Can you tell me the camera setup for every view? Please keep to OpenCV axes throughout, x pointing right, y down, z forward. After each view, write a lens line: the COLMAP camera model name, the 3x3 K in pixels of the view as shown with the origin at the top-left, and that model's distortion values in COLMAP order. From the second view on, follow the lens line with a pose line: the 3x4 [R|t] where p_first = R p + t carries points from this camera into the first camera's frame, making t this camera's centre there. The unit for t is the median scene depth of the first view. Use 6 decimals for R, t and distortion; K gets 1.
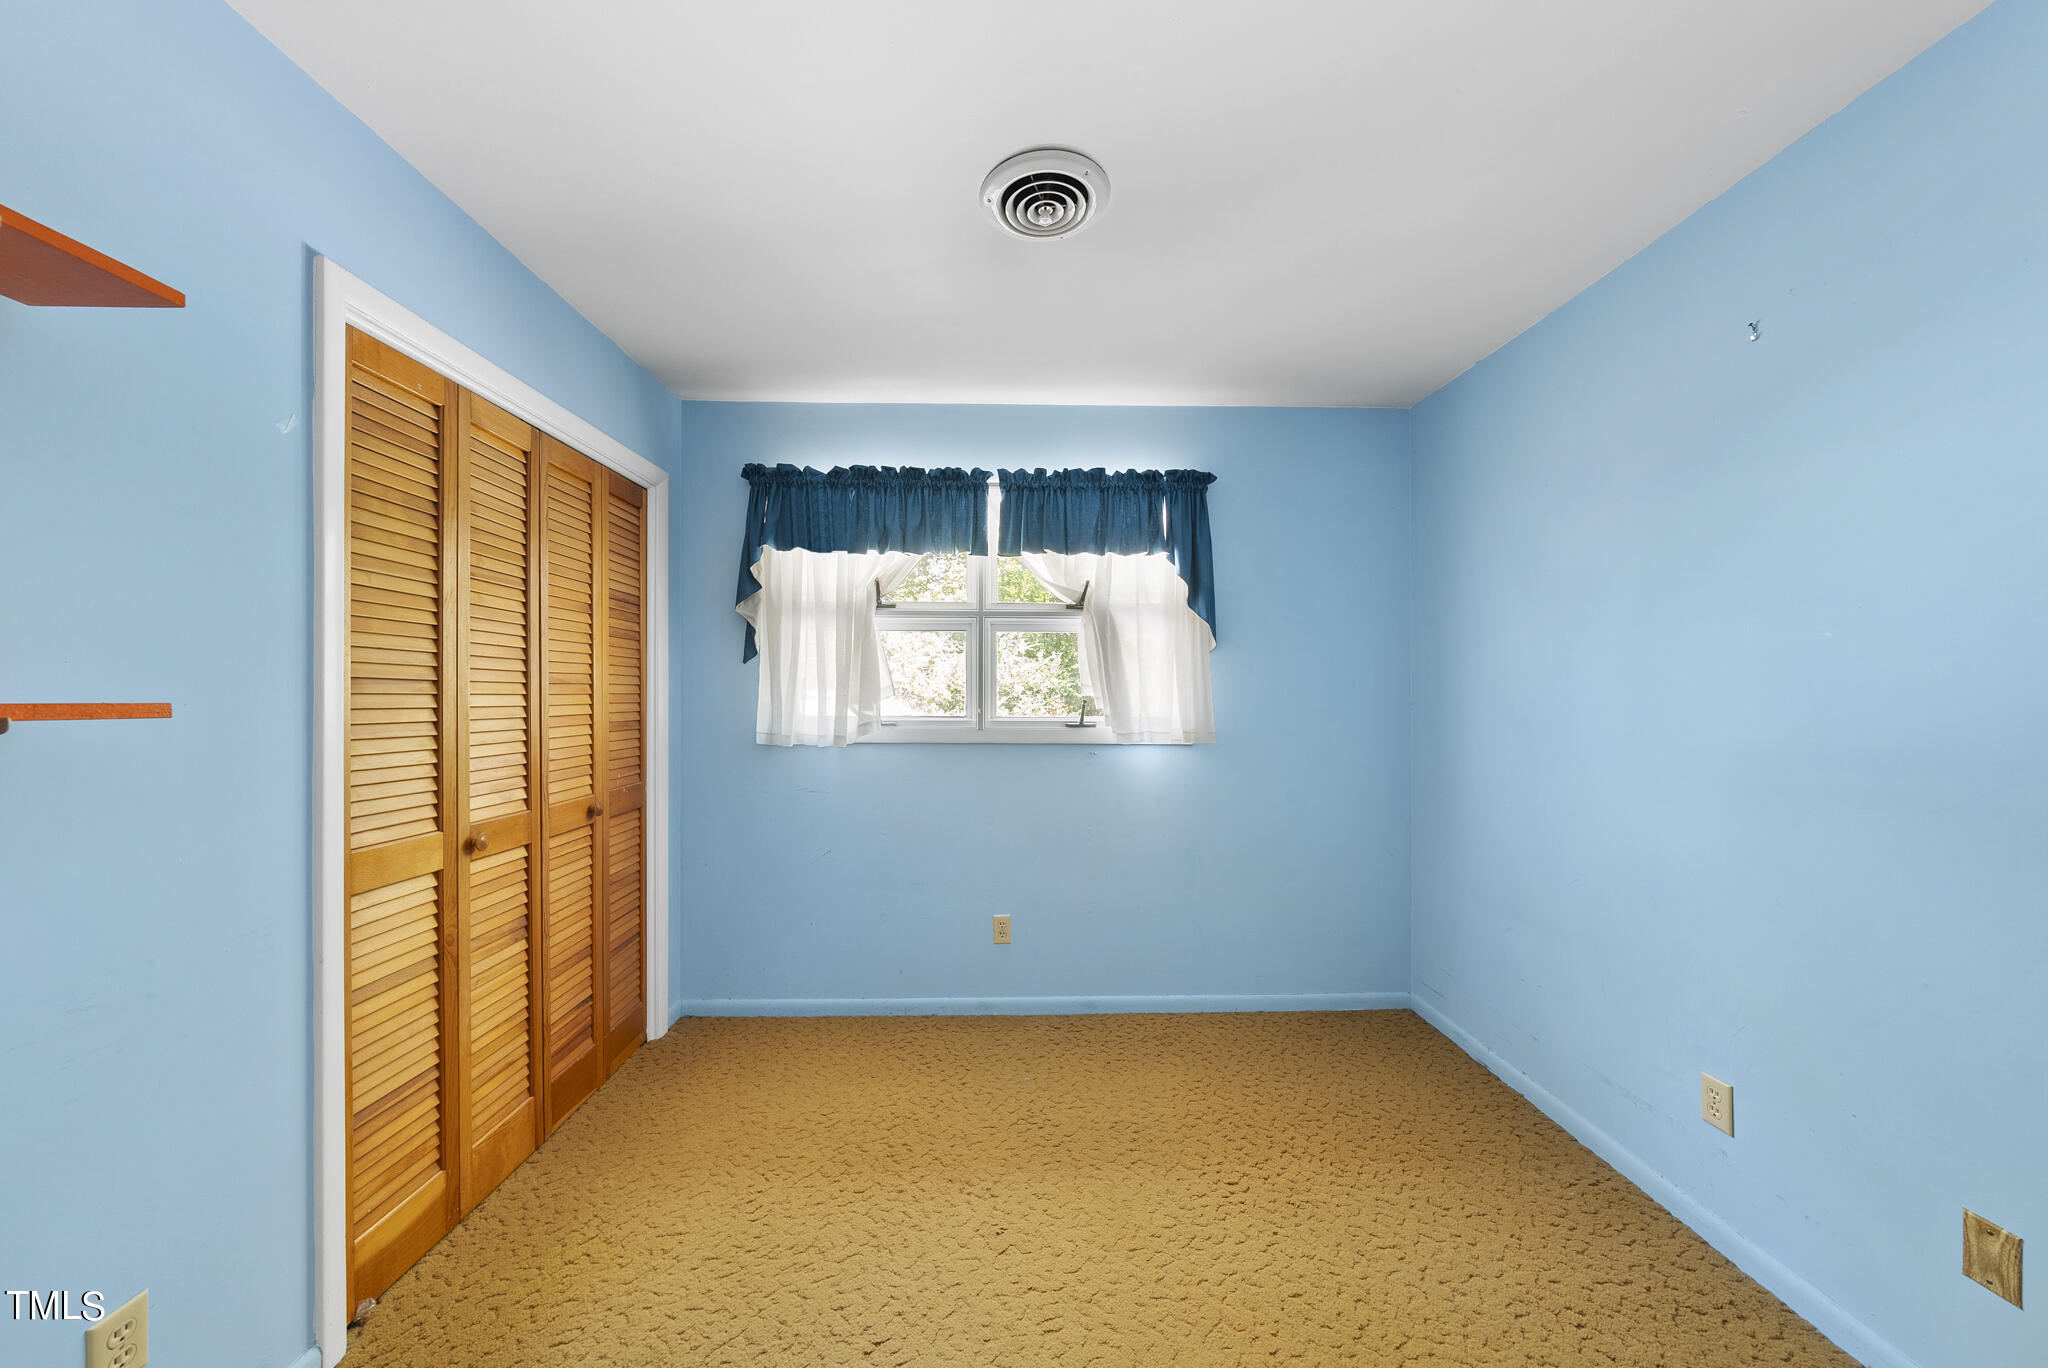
lens RADIAL K [[736.3, 0, 1022.9], [0, 736.3, 689.7], [0, 0, 1]] dist [0.003035, -0.000432]
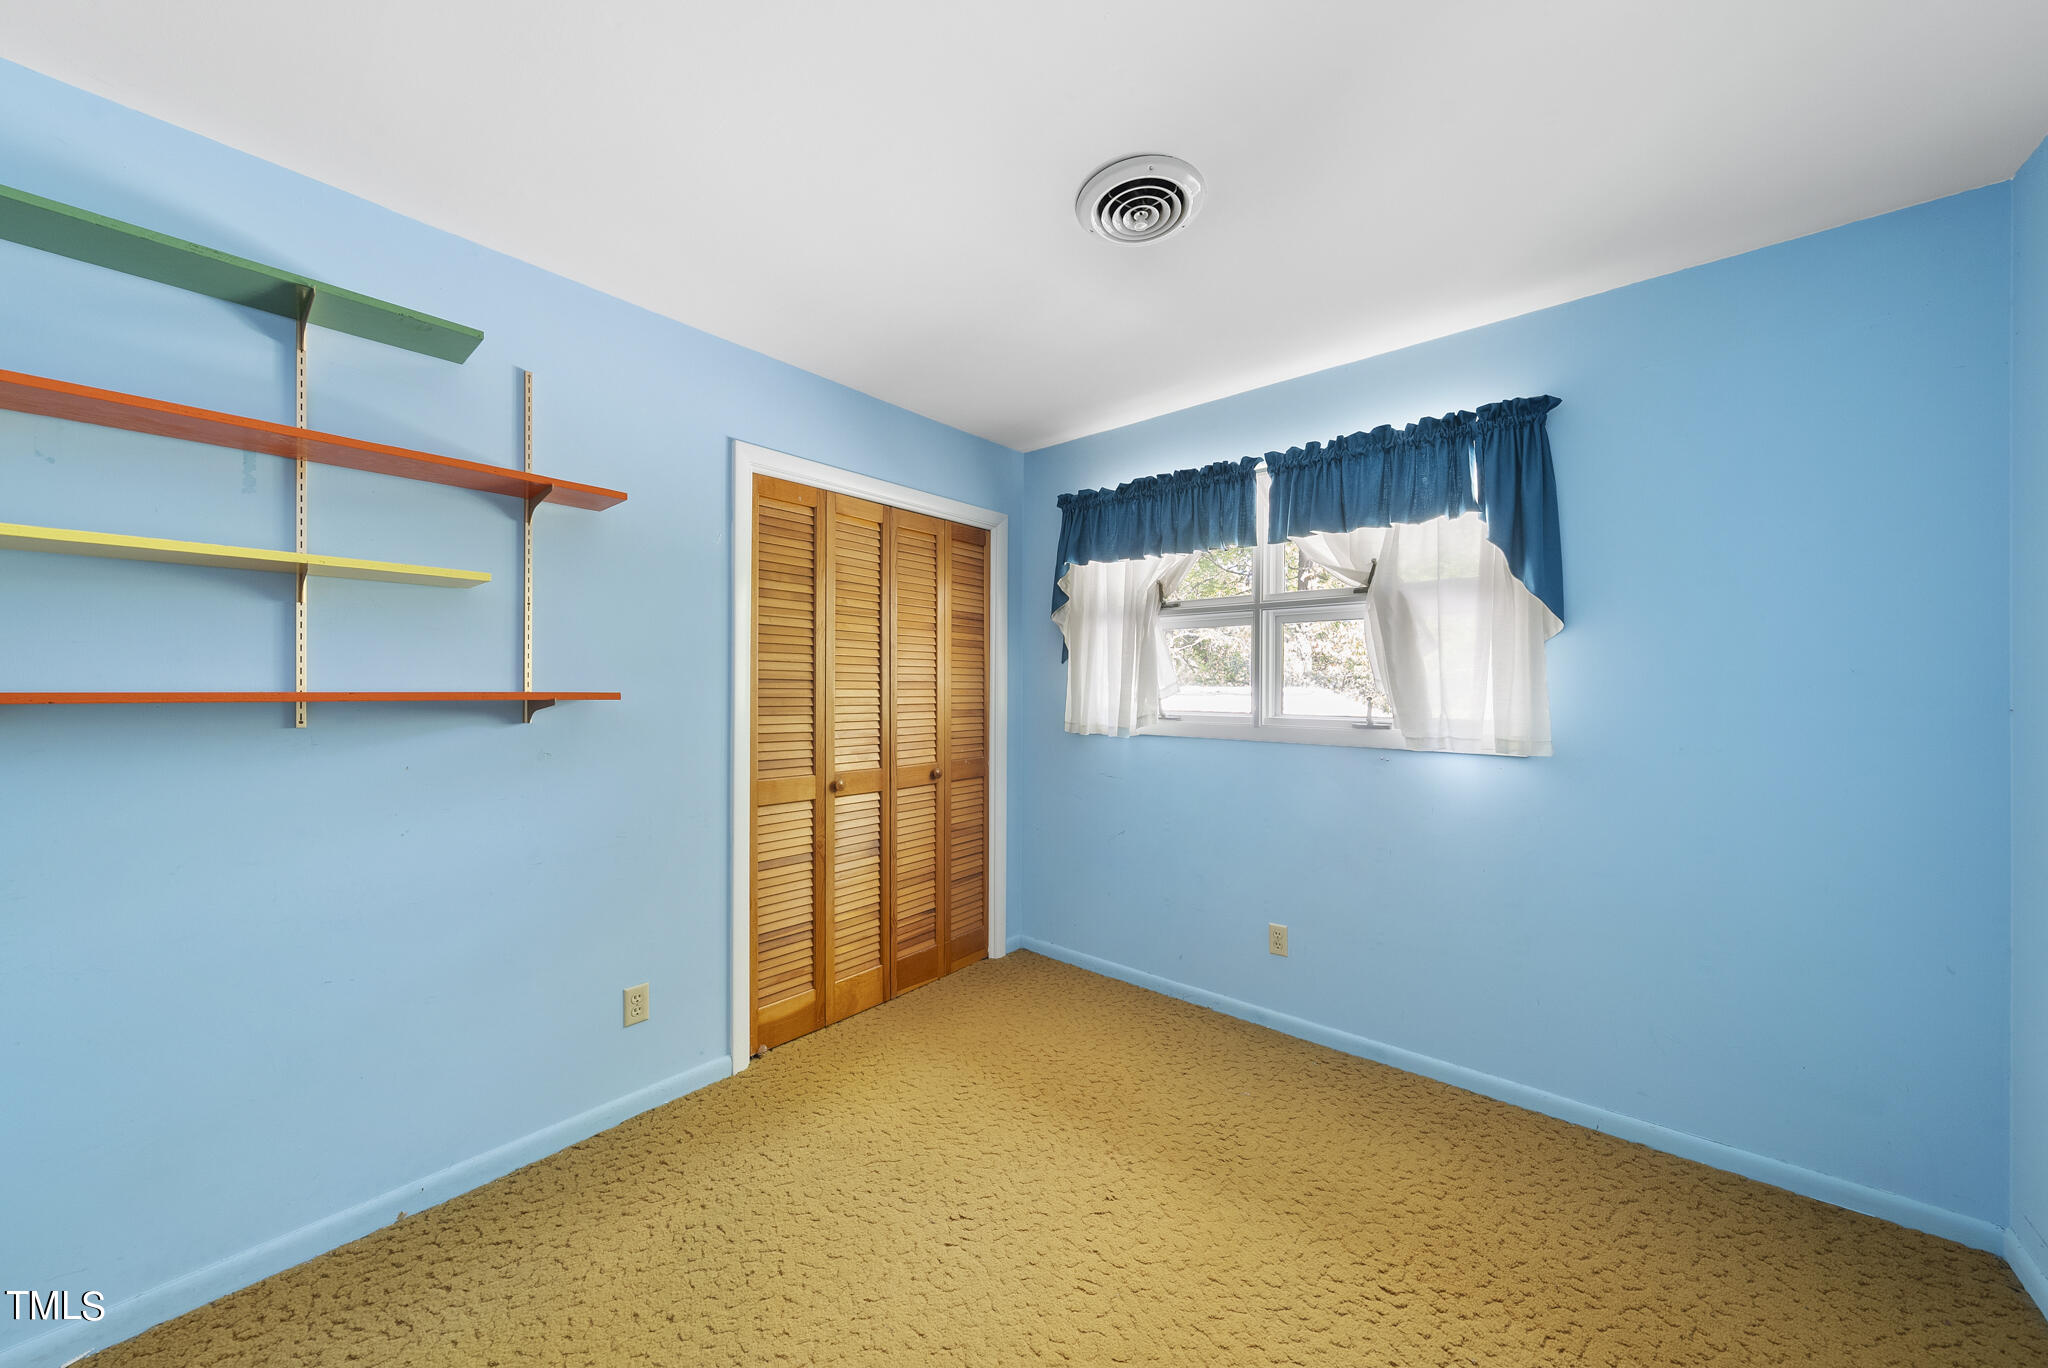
lens RADIAL K [[736.3, 0, 1024.4], [0, 736.3, 684.7], [0, 0, 1]] dist [0.003035, -0.000432]
pose [[0.733182, -0.001649, -0.680031, 0.451037], [0.001280, 0.999999, -0.001045, -0.000127], [0.680032, -0.000105, 0.733183, 0.106387]]
